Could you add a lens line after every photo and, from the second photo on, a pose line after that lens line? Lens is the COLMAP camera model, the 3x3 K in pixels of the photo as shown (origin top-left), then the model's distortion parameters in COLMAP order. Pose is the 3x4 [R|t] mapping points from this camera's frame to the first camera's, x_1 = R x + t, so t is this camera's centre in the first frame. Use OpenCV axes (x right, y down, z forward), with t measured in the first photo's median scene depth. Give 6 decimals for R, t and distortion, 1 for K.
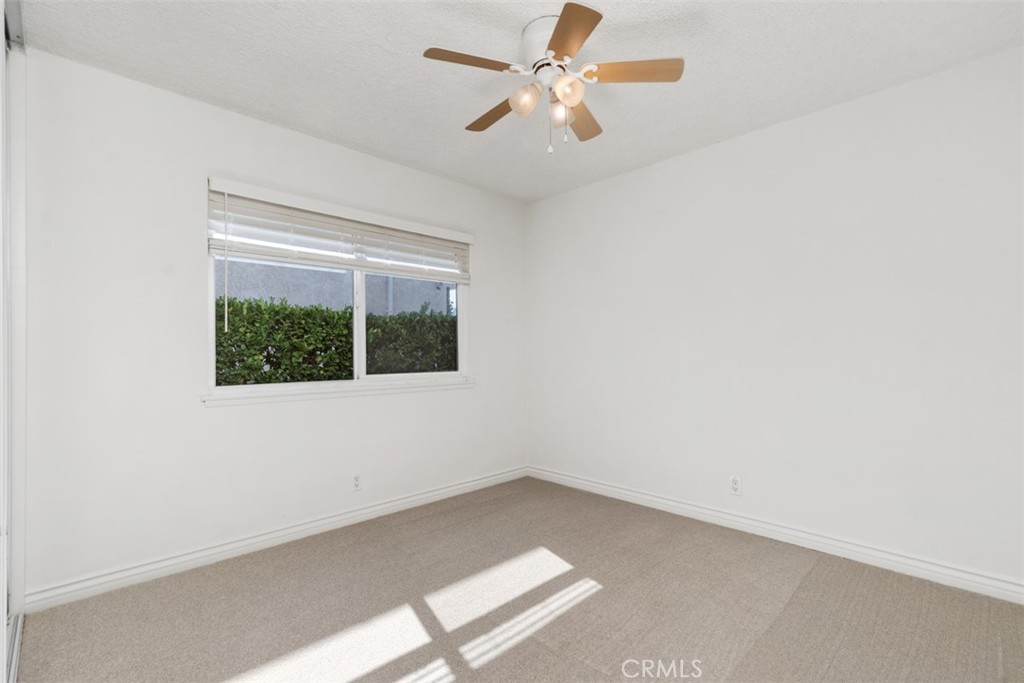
lens RADIAL K [[462.4, 0, 509.7], [0, 462.4, 348.1], [0, 0, 1]] dist [0.005132, -0.001466]
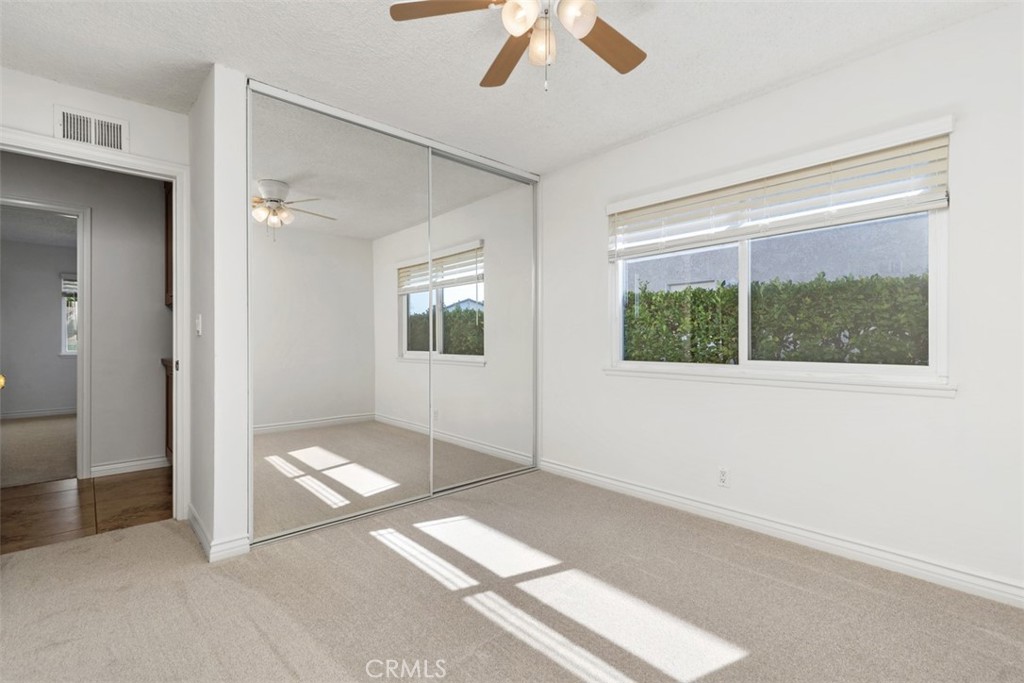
lens RADIAL K [[462.4, 0, 509.9], [0, 462.4, 338.6], [0, 0, 1]] dist [0.005132, -0.001466]
pose [[-0.031331, 0.005288, -0.999495, 0.631184], [0.015058, 0.999875, 0.004818, 0.007789], [0.999396, -0.014899, -0.031407, 0.661653]]
